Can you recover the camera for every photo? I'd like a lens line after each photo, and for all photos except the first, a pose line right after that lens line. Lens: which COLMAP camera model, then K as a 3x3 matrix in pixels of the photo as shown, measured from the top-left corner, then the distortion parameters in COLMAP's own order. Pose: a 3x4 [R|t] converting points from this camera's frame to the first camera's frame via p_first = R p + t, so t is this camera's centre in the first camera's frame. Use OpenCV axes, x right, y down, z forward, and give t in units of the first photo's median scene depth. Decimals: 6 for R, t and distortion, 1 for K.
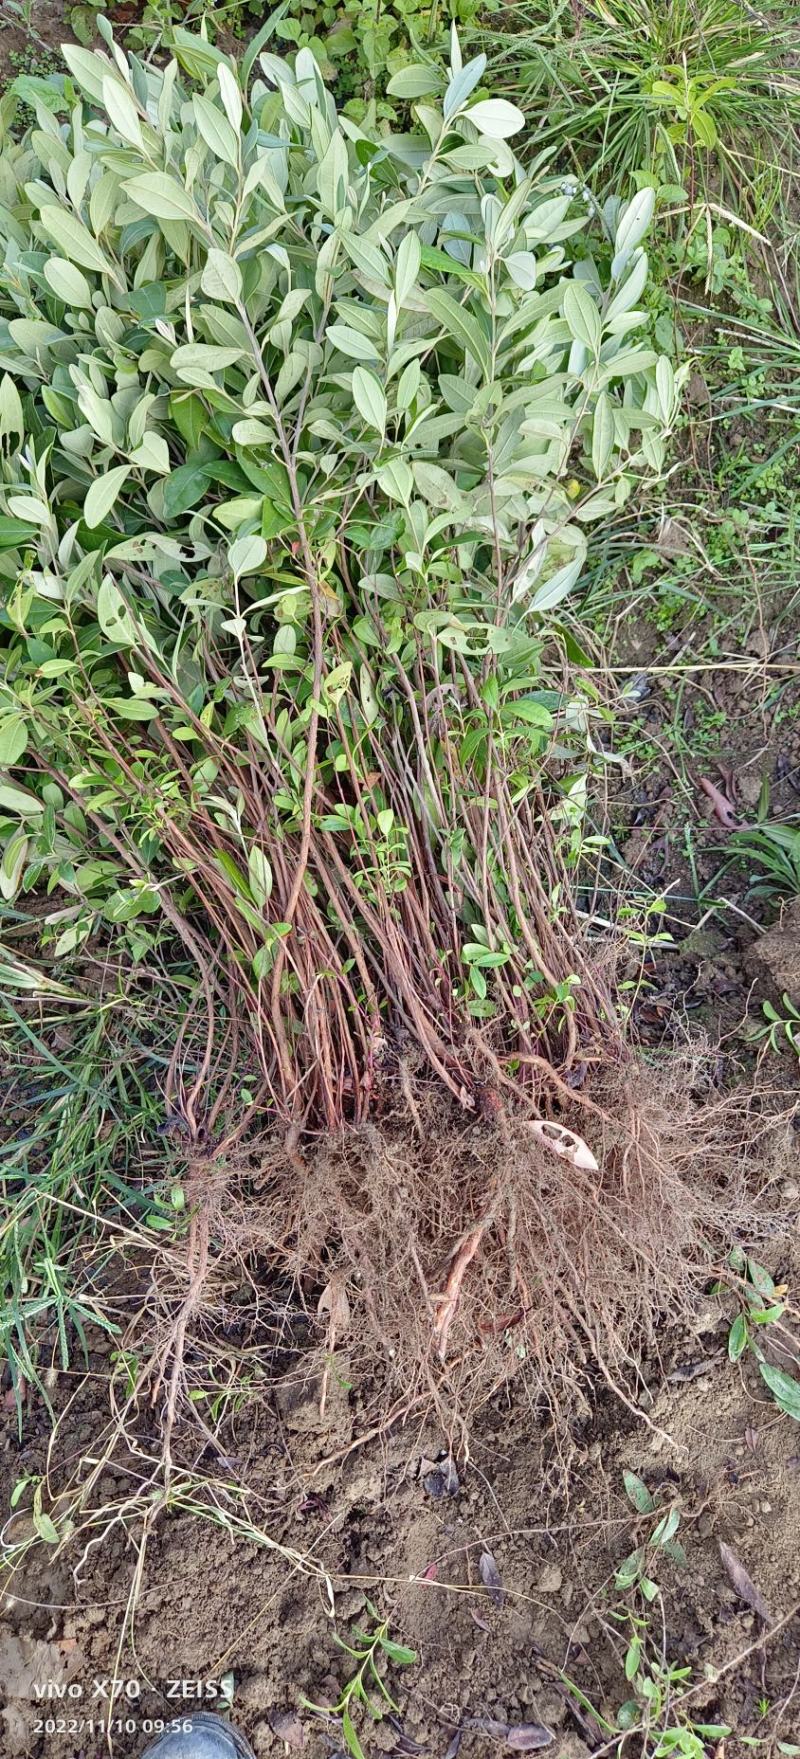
lens RADIAL K [[1327.4, 0, 408.1], [0, 1327.4, 858.6], [0, 0, 1]] dist [0.072059, -0.042331]
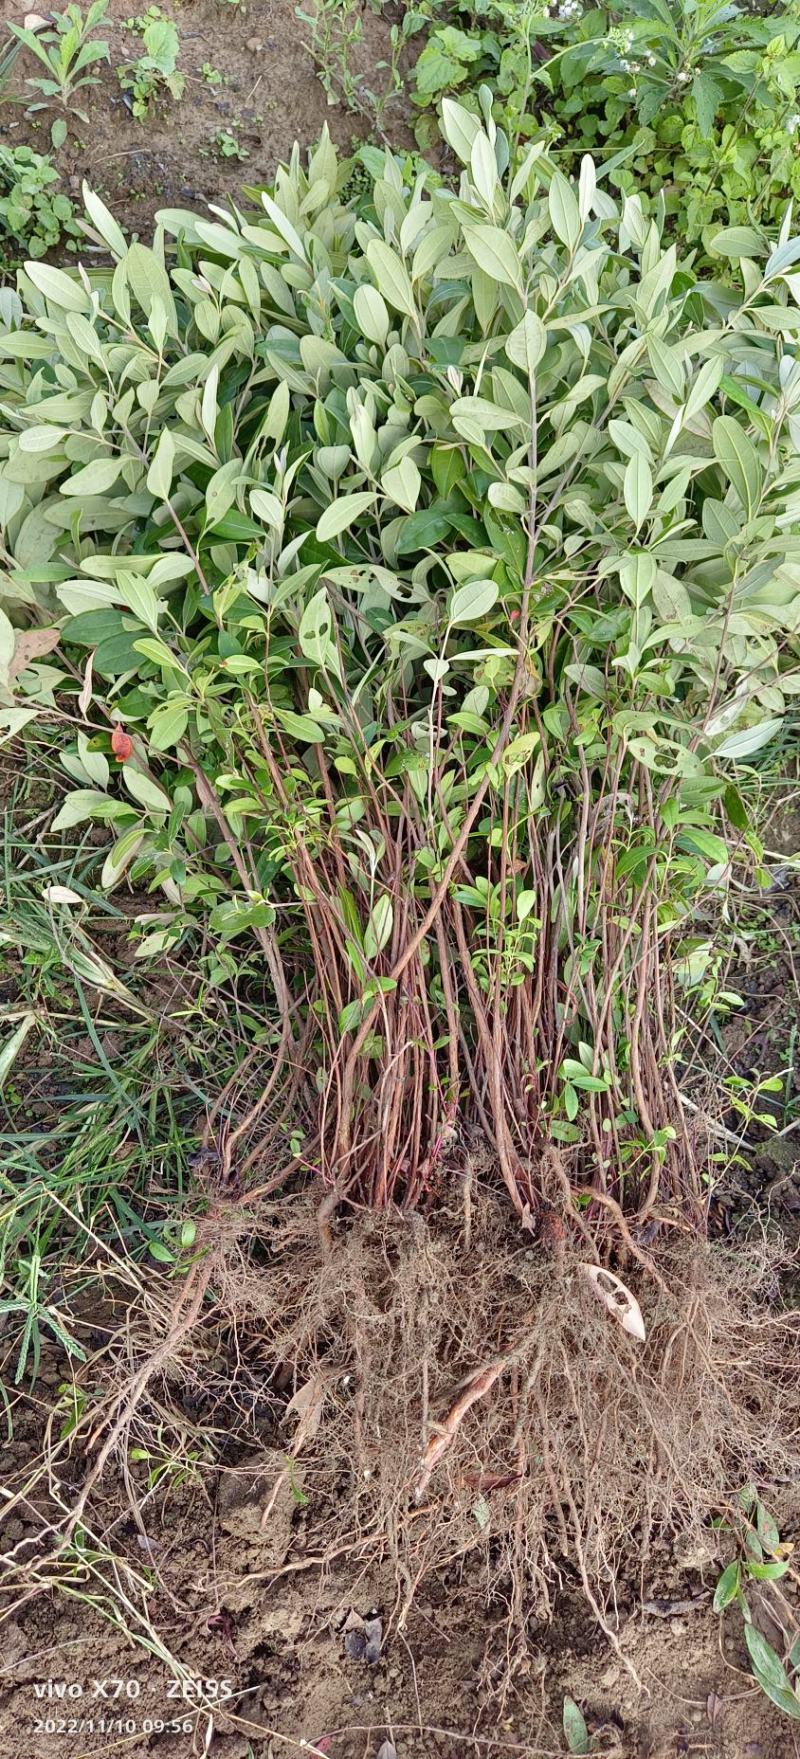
lens RADIAL K [[1327.4, 0, 408.1], [0, 1327.4, 858.6], [0, 0, 1]] dist [0.072059, -0.042331]
pose [[0.956445, 0.288134, -0.046811, -0.057966], [-0.291742, 0.948980, -0.119681, 0.071930], [0.009939, 0.128125, 0.991708, 0.047194]]
